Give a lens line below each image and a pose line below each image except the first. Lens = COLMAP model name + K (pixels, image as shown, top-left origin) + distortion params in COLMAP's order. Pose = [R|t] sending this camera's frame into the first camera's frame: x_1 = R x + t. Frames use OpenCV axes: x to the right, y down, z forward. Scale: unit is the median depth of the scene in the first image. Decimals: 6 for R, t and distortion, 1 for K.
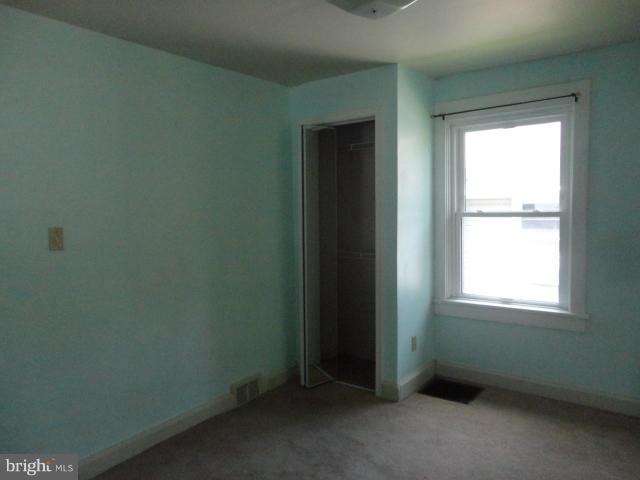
lens RADIAL K [[474.9, 0, 320.0], [0, 474.9, 240.0], [0, 0, 1]] dist [-0.015745, 0.004832]
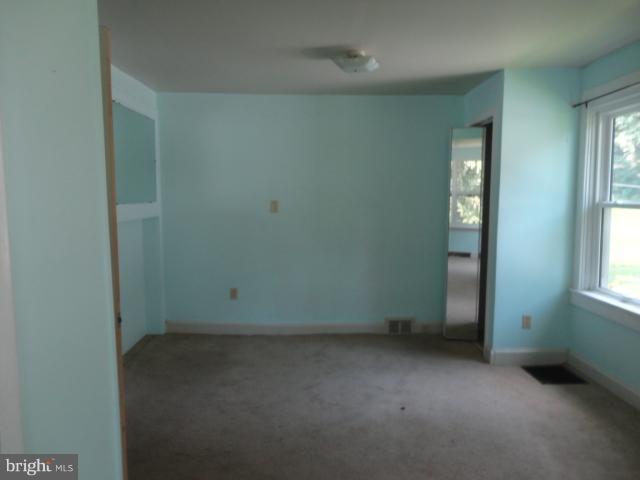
lens RADIAL K [[474.9, 0, 320.0], [0, 474.9, 240.0], [0, 0, 1]] dist [-0.015745, 0.004832]
pose [[0.611801, 0.095807, -0.785188, 0.737962], [-0.074336, 0.995209, 0.063513, -0.001734], [0.787511, 0.019510, 0.615991, -0.037287]]
